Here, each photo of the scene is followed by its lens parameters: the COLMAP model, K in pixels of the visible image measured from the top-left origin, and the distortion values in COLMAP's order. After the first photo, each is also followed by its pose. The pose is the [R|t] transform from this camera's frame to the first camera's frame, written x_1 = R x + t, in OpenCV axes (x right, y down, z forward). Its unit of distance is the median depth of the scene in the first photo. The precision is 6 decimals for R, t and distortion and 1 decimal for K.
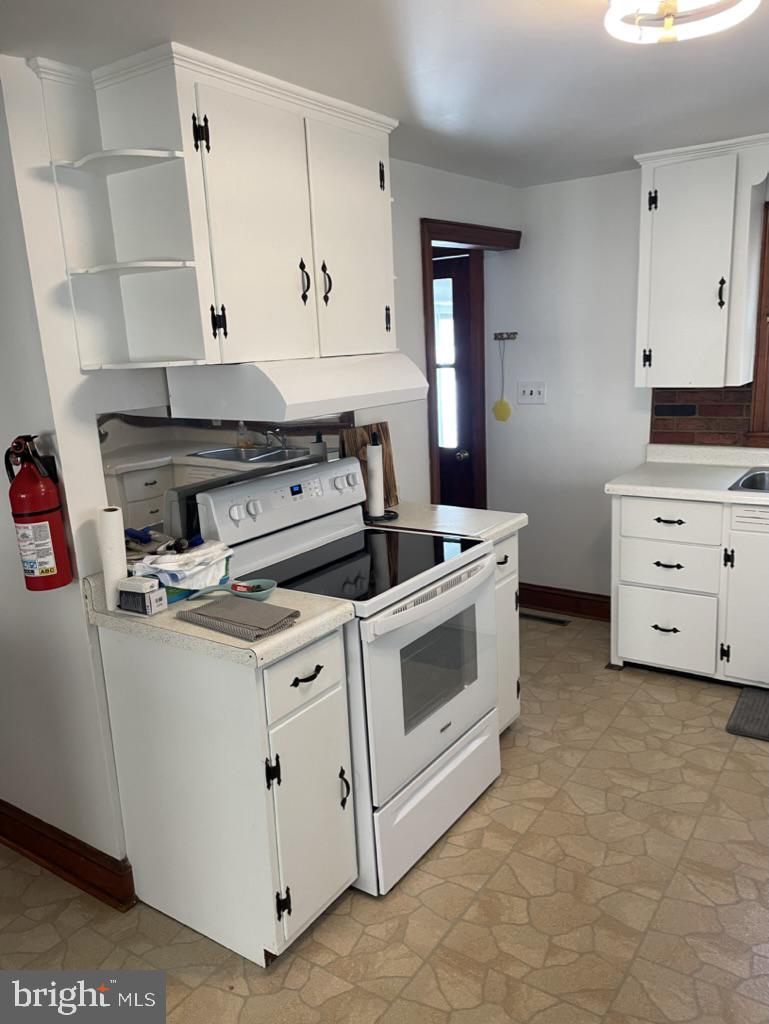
lens RADIAL K [[773.8, 0, 384.8], [0, 773.8, 519.1], [0, 0, 1]] dist [0.090677, -0.113610]
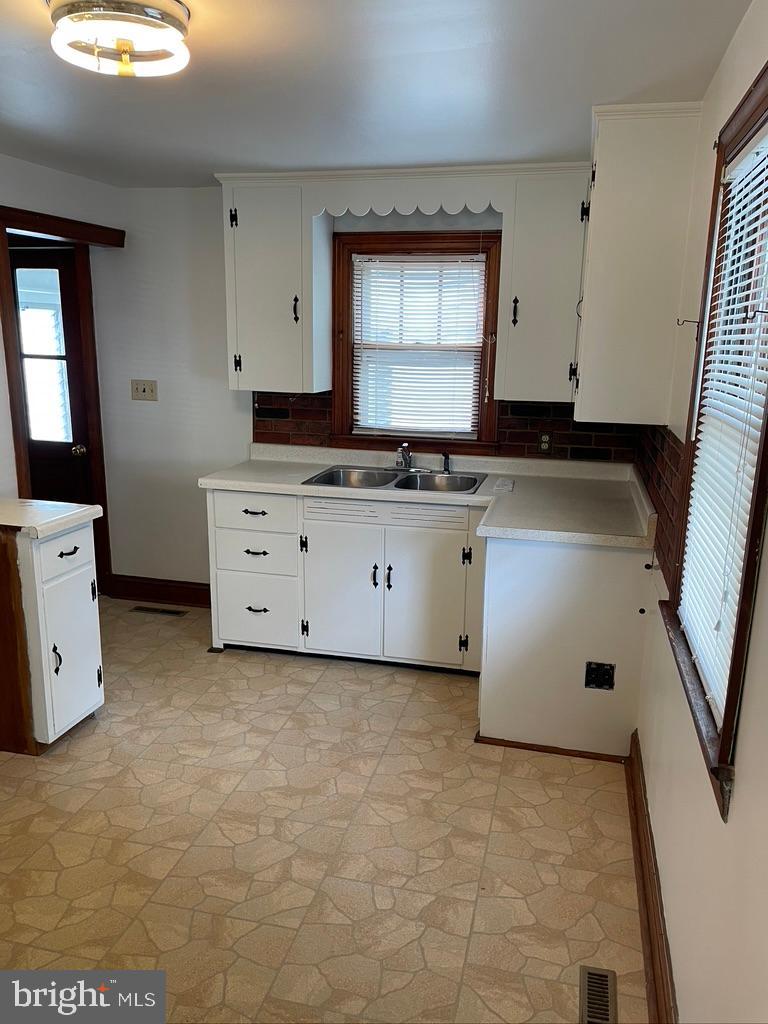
lens RADIAL K [[773.8, 0, 389.6], [0, 773.8, 520.3], [0, 0, 1]] dist [0.090677, -0.113610]
pose [[0.932856, -0.015814, 0.359901, 0.155838], [0.016581, 0.999862, 0.000957, 0.016935], [-0.359867, 0.005075, 0.932990, -0.094393]]
